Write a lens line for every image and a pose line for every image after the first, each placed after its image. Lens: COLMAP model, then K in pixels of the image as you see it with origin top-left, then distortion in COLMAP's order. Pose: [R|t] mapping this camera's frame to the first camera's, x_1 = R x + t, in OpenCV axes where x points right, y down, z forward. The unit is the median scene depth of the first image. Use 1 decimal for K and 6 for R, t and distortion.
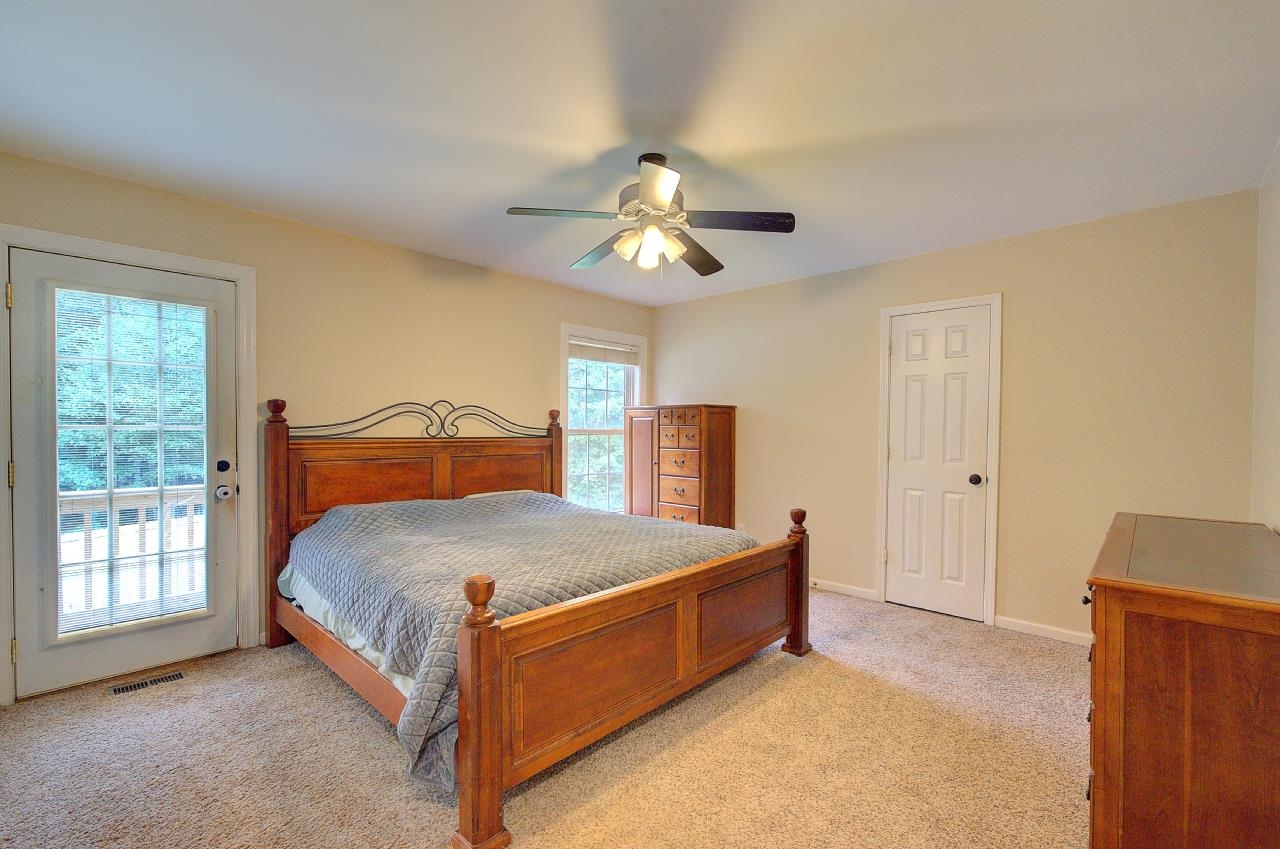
lens RADIAL K [[558.7, 0, 644.5], [0, 558.7, 433.2], [0, 0, 1]] dist [0.000731, 0.002600]
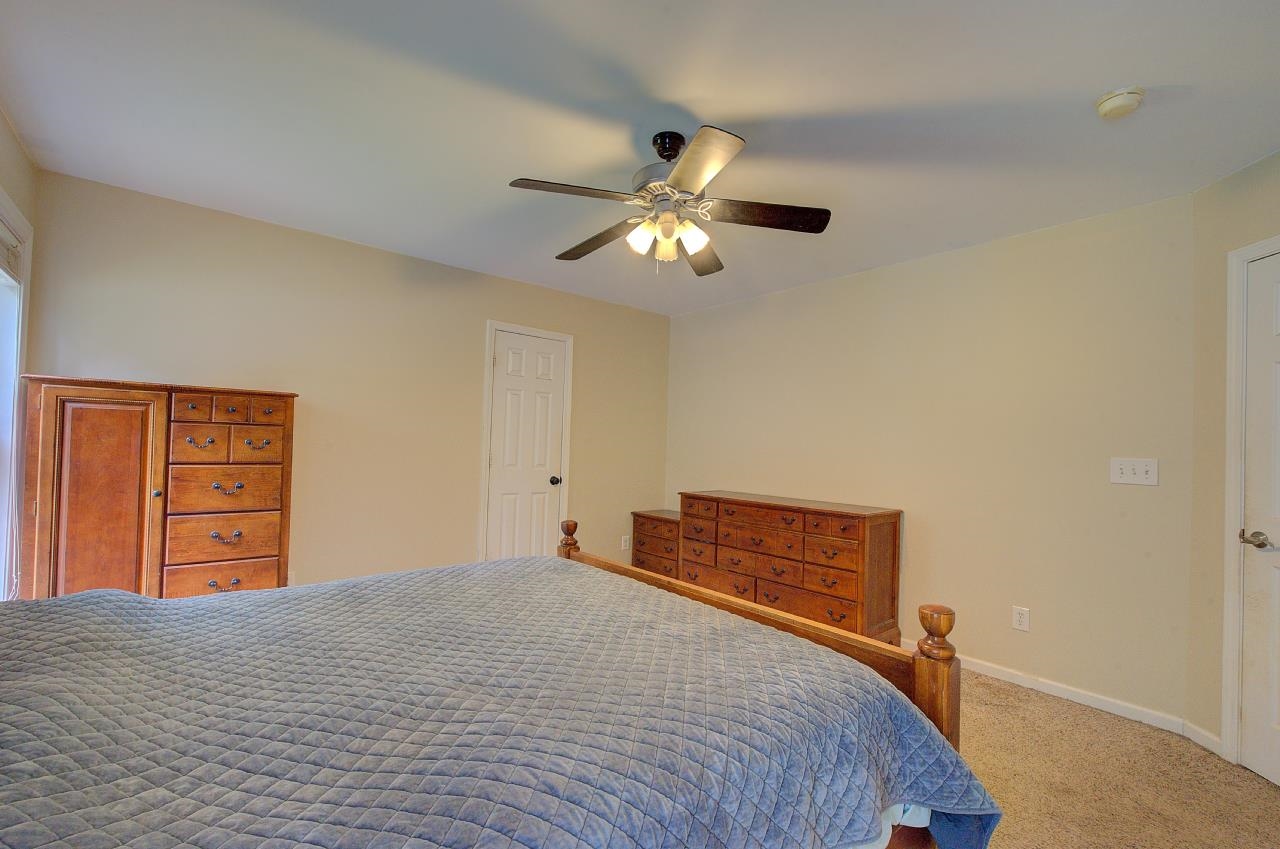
lens RADIAL K [[558.7, 0, 649.3], [0, 558.7, 426.9], [0, 0, 1]] dist [0.000731, 0.002600]
pose [[0.110043, 0.030842, 0.993448, -0.471566], [-0.020679, 0.999373, -0.028735, -0.003127], [-0.993712, -0.017381, 0.110612, 0.508319]]
